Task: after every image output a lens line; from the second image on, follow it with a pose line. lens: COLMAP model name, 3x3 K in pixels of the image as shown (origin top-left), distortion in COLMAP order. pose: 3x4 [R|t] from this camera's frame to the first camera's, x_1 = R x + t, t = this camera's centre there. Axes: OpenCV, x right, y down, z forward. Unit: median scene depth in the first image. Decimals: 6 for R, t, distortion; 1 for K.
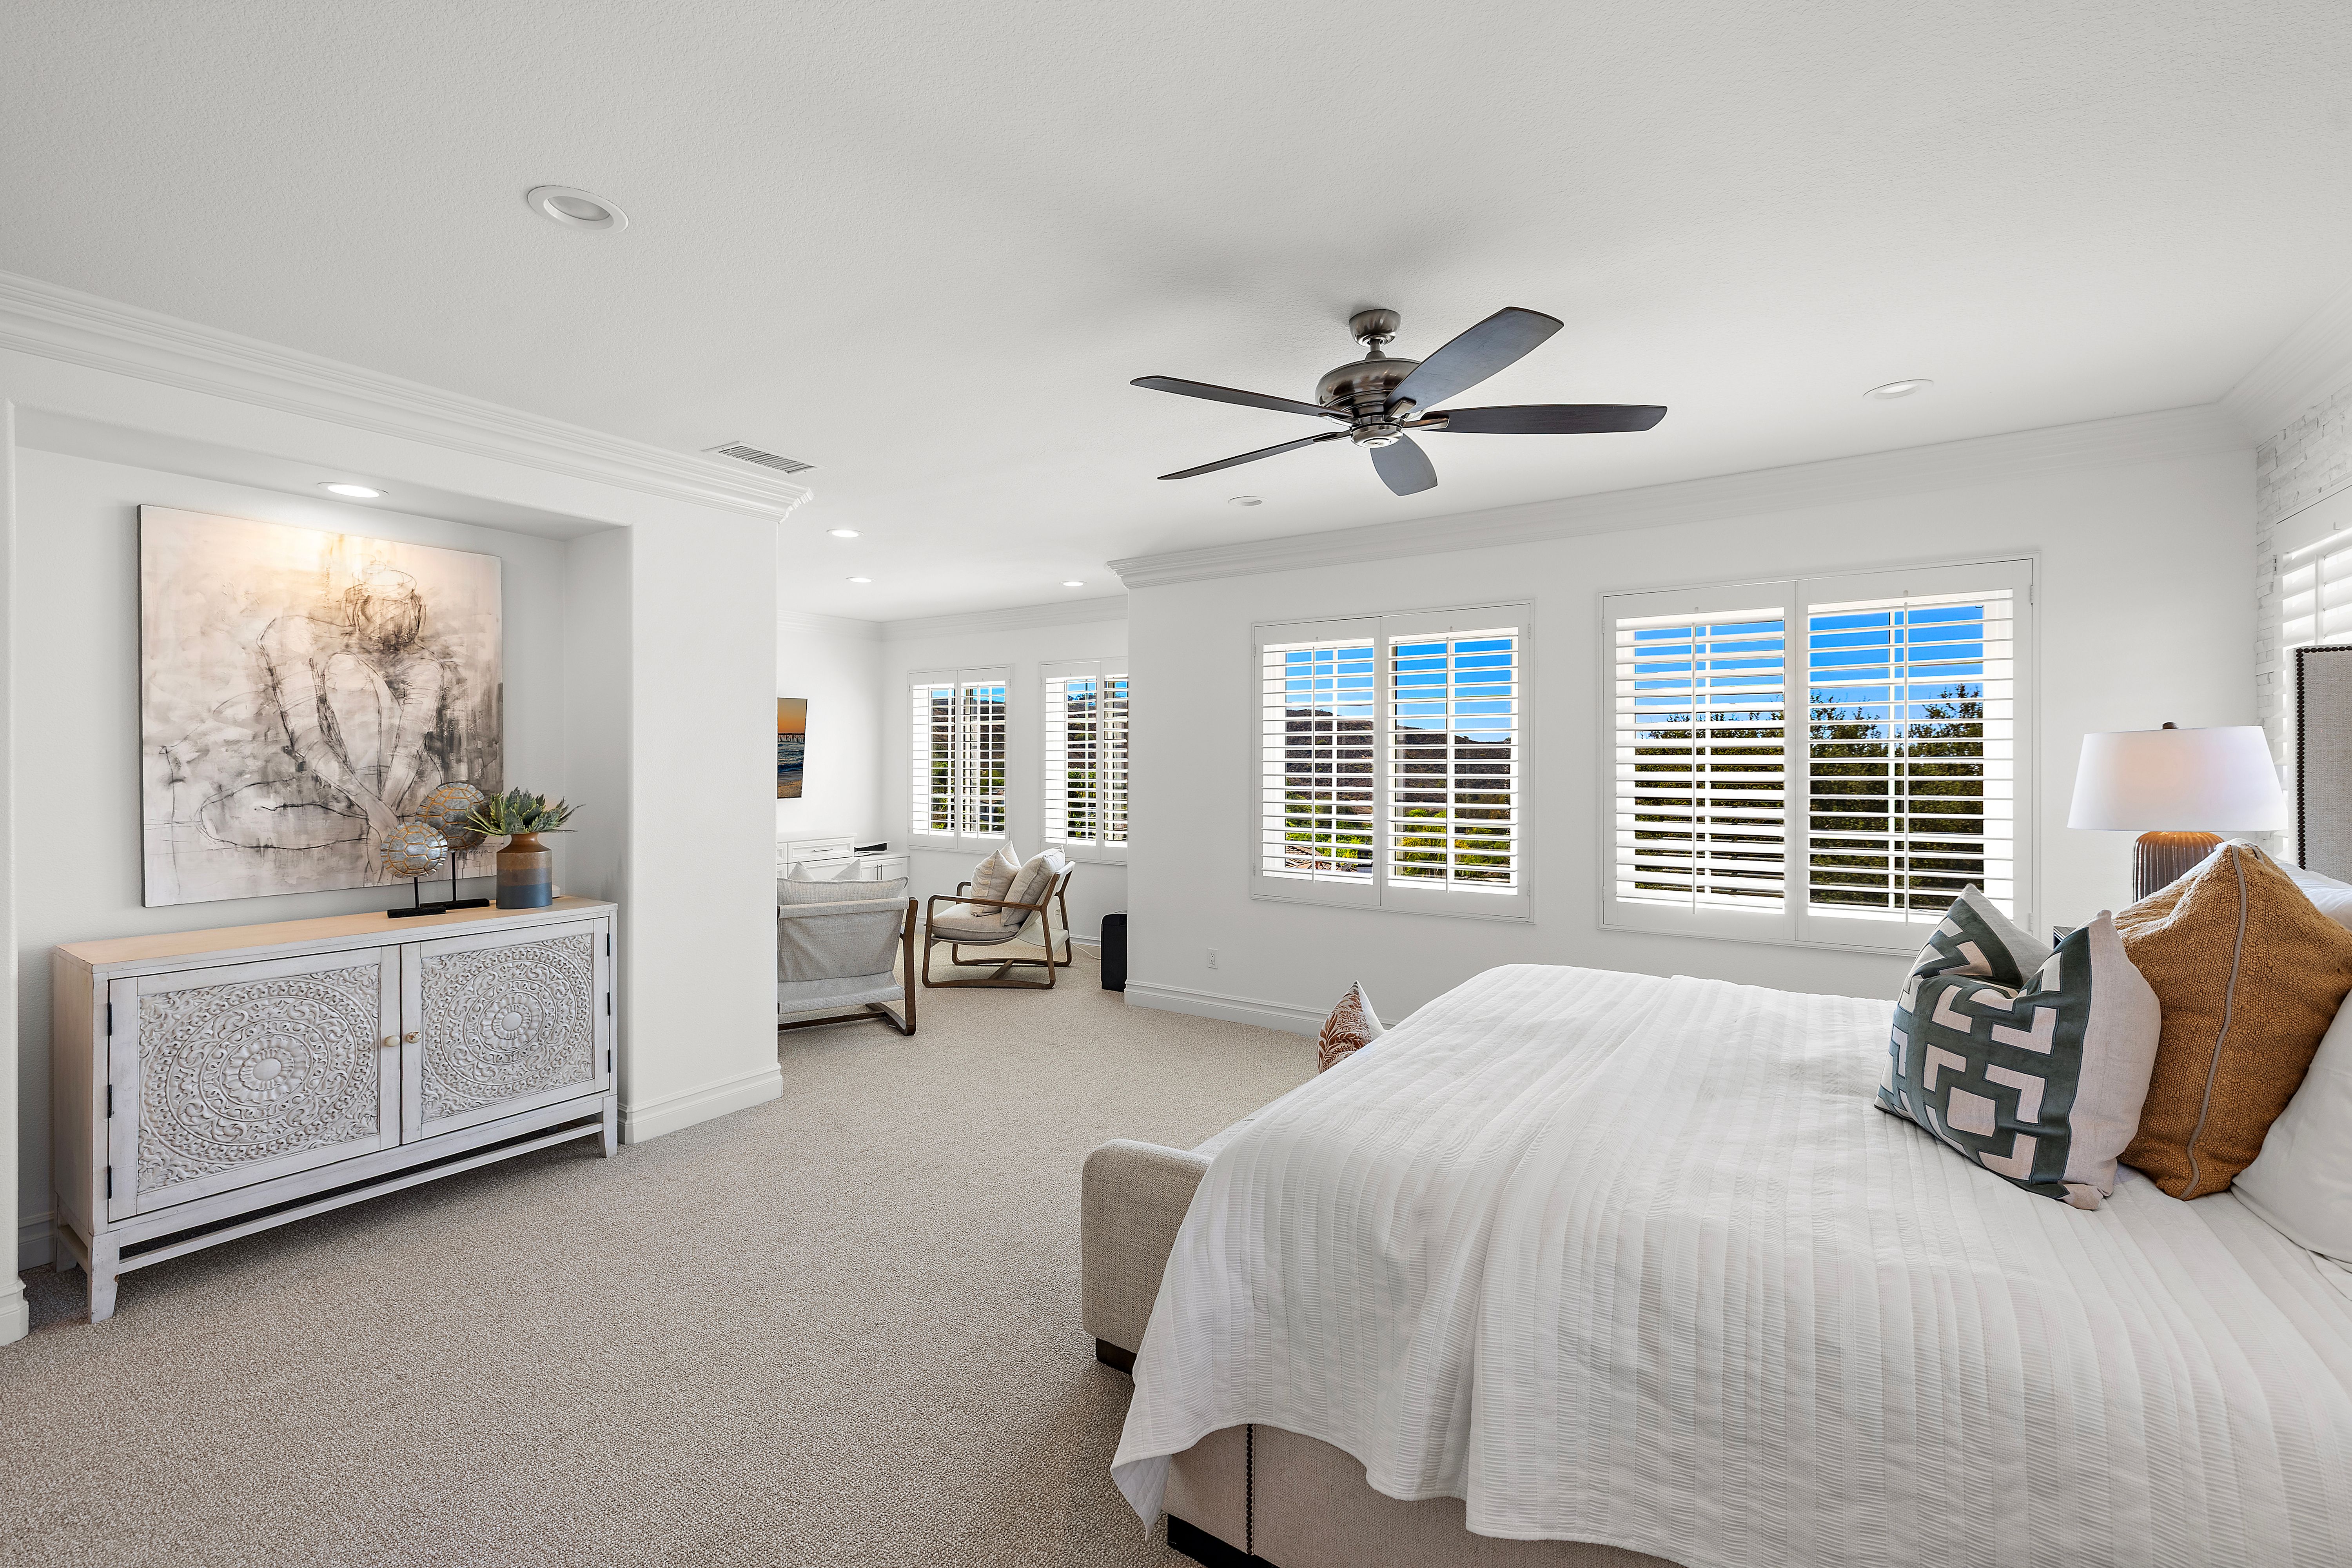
lens RADIAL K [[998.1, 0, 1186.5], [0, 998.1, 777.2], [0, 0, 1]] dist [0.000622, 0.001118]
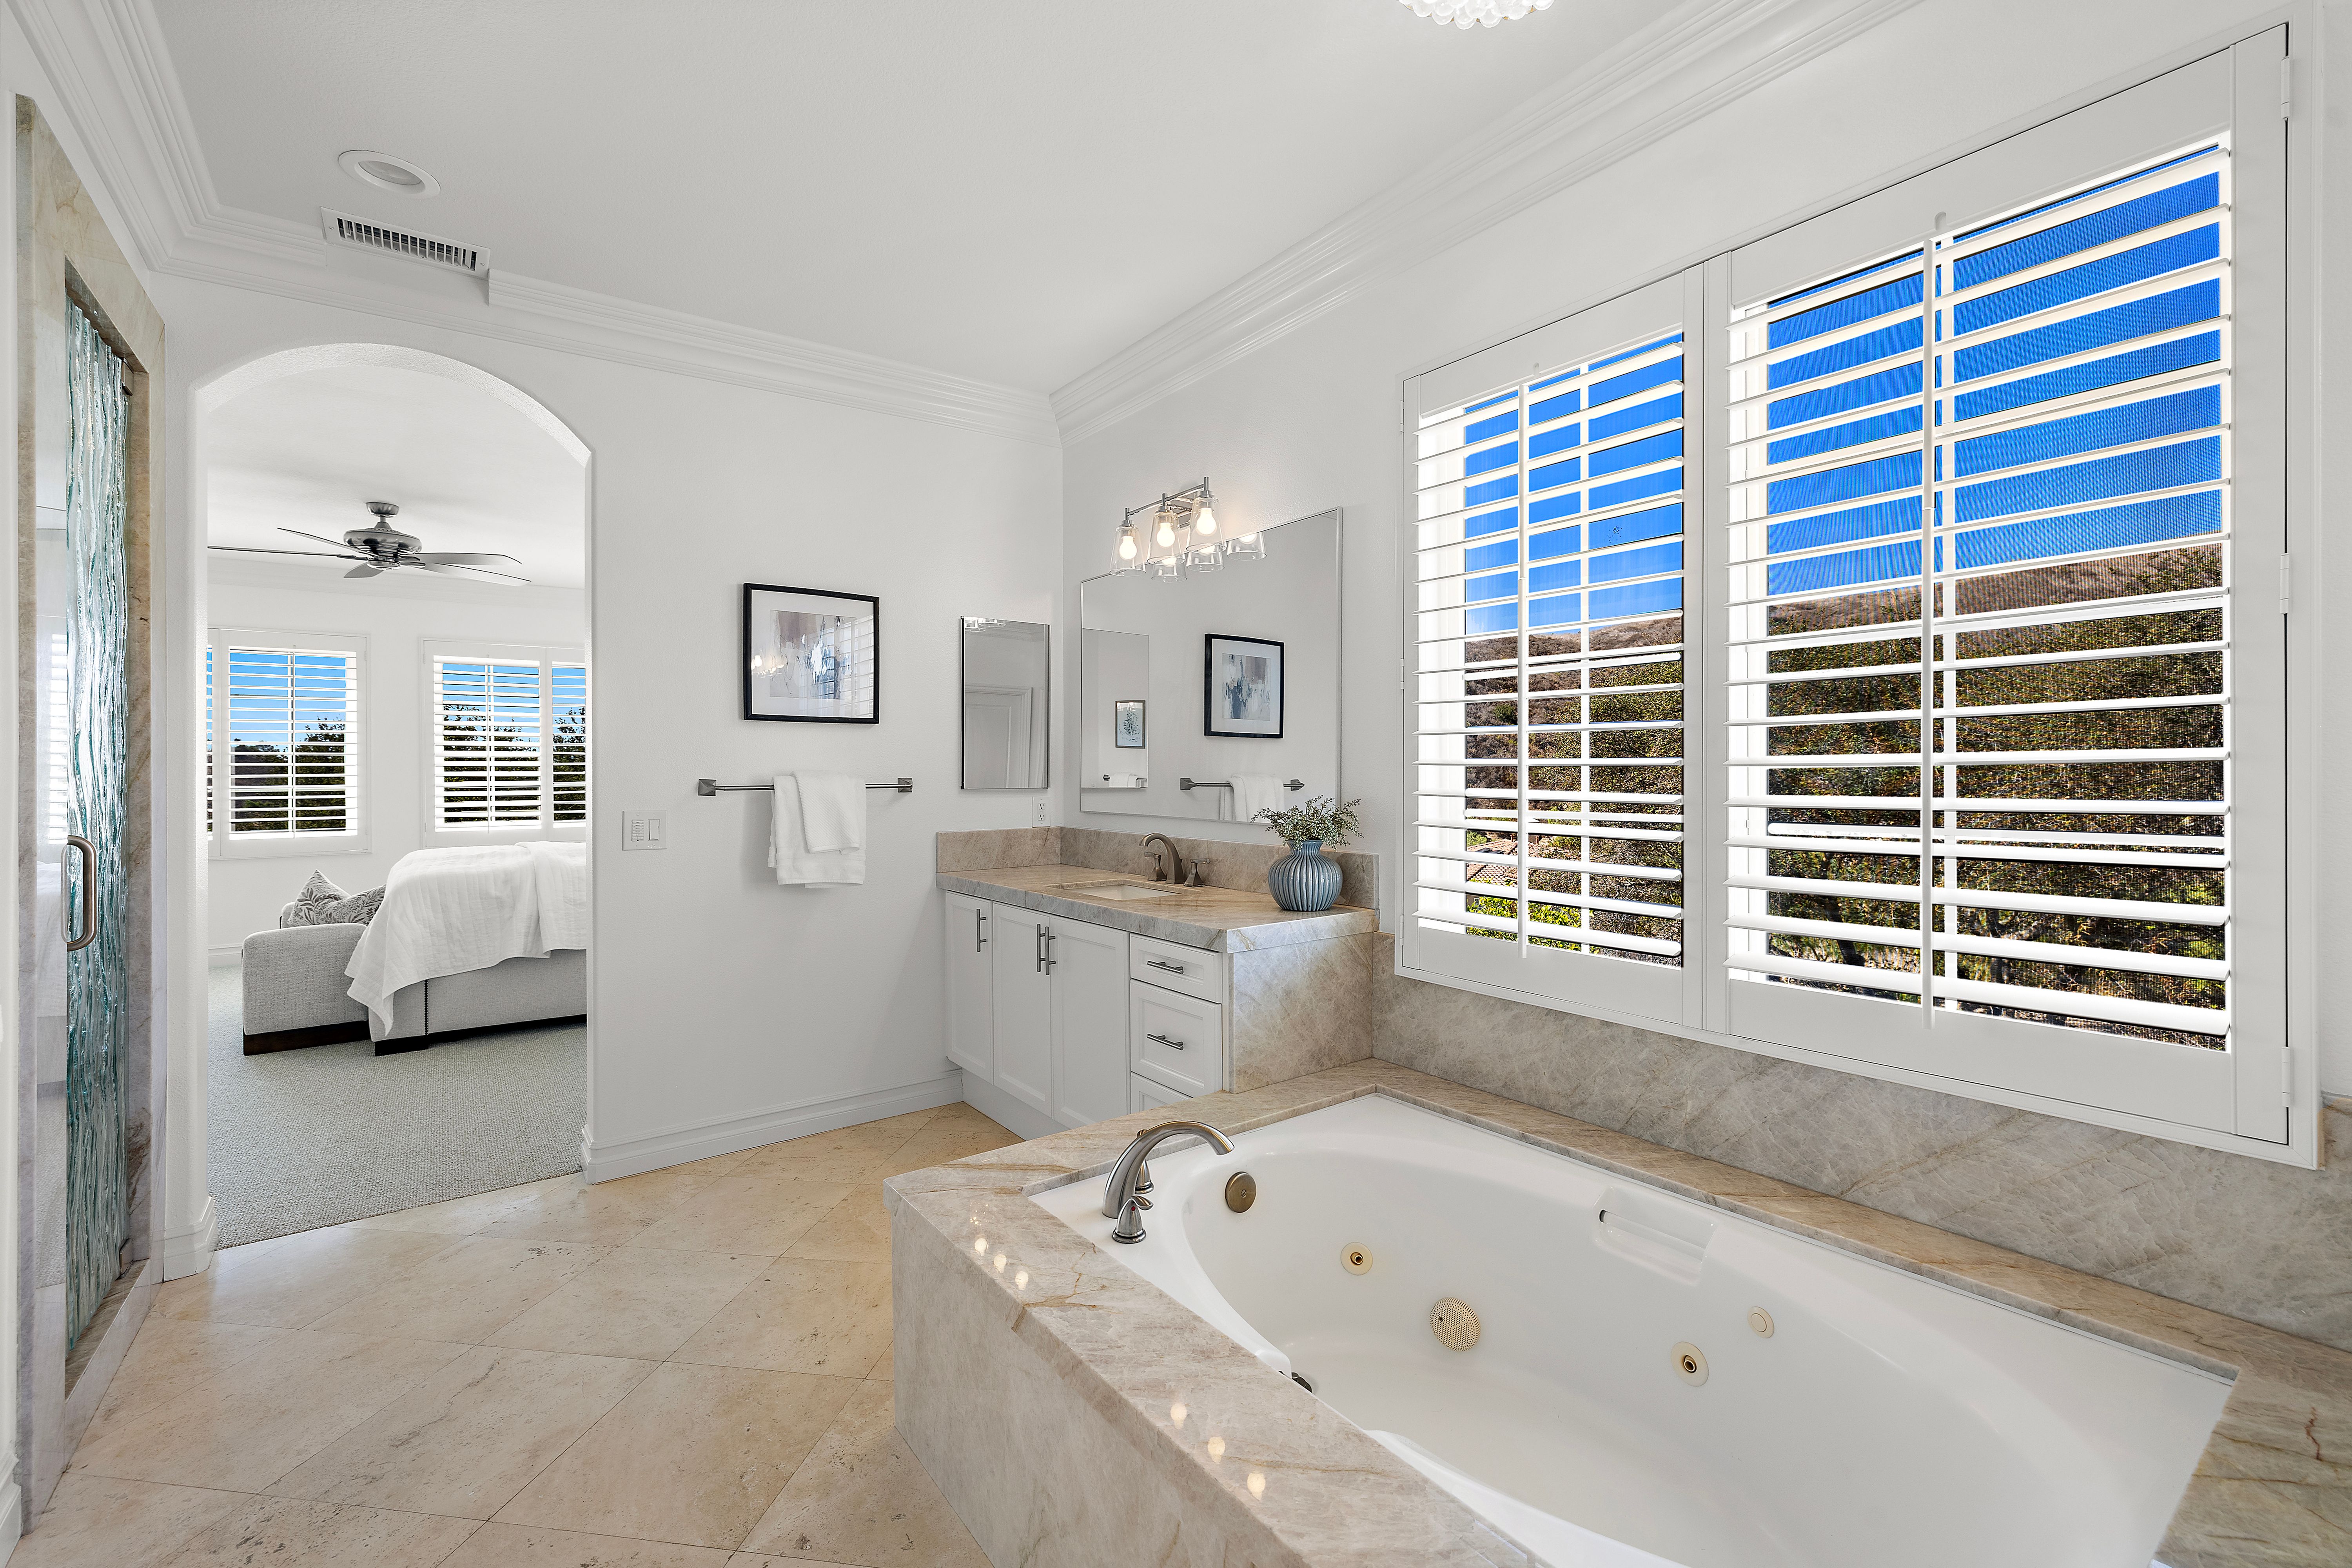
lens RADIAL K [[998.1, 0, 1161.4], [0, 998.1, 770.4], [0, 0, 1]] dist [0.000622, 0.001118]
pose [[0.355787, -0.000914, 0.934567, -0.714103], [0.021004, 0.999755, -0.007019, 0.068515], [-0.934331, 0.022127, 0.355719, -0.722809]]
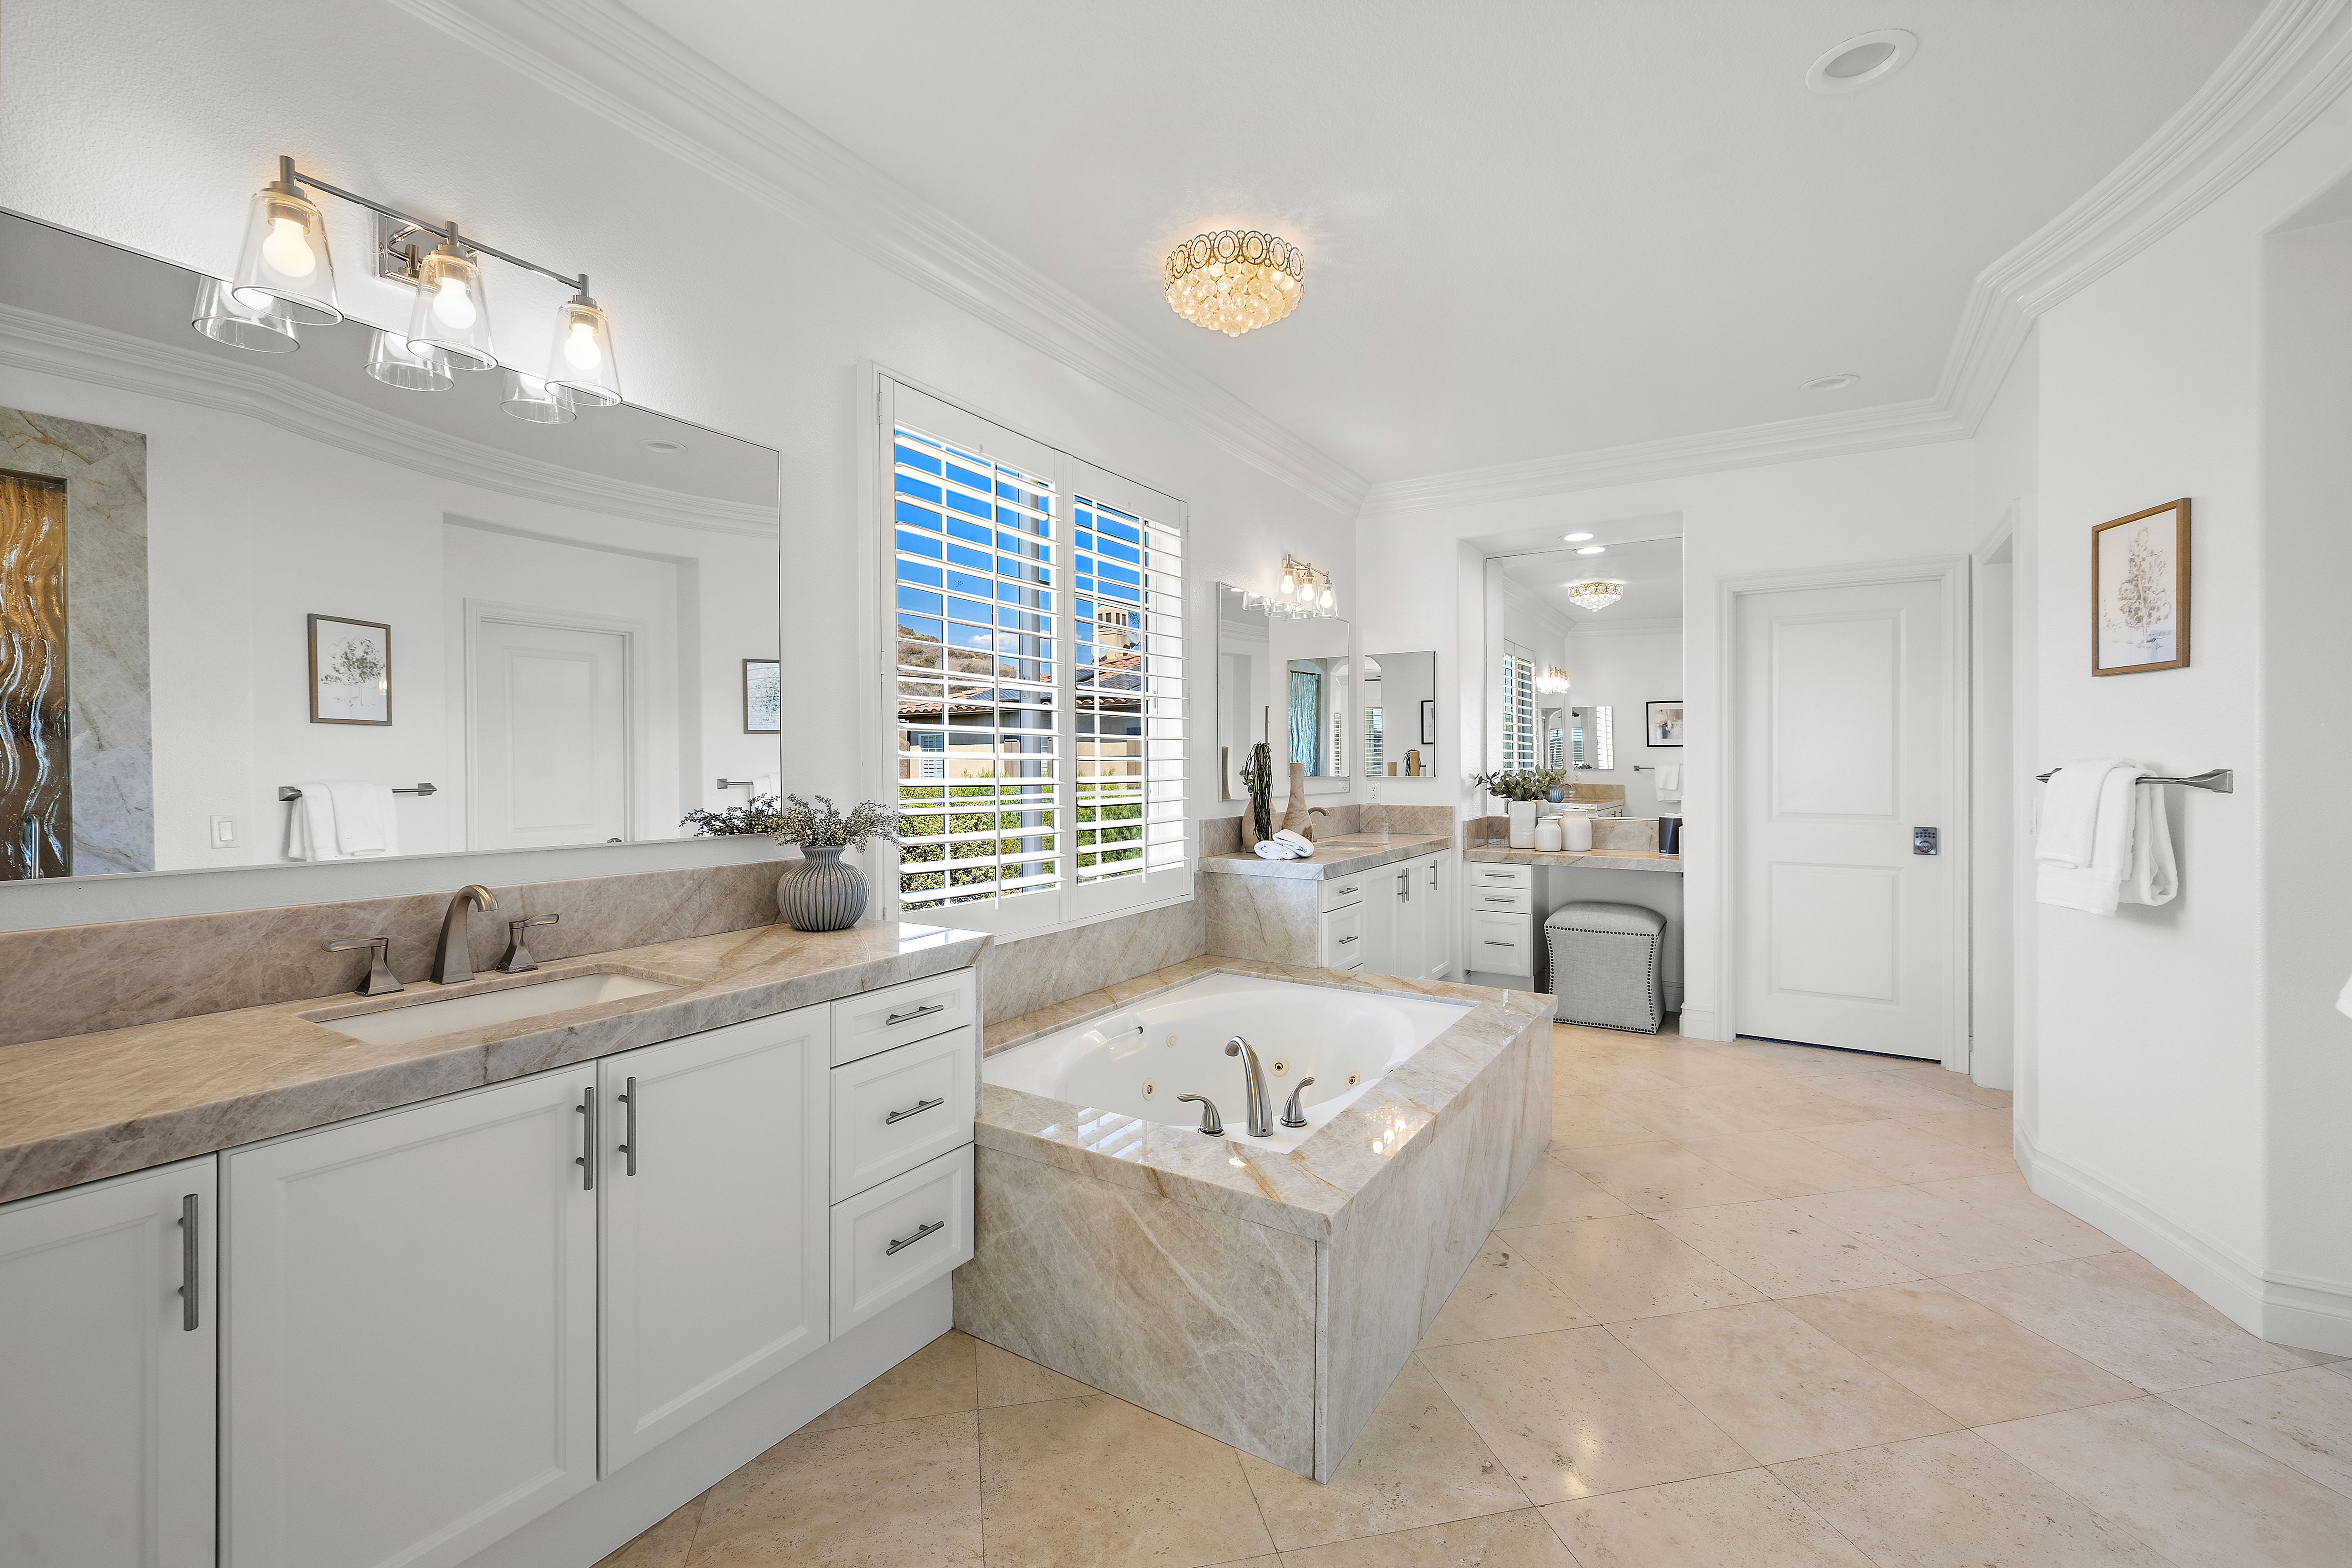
lens RADIAL K [[998.1, 0, 1183.3], [0, 998.1, 767.7], [0, 0, 1]] dist [0.000622, 0.001118]
pose [[-0.999697, 0.003337, -0.024369, -0.265259], [0.002767, 0.999723, 0.023377, 0.056487], [0.024440, 0.023302, -0.999430, -0.038991]]
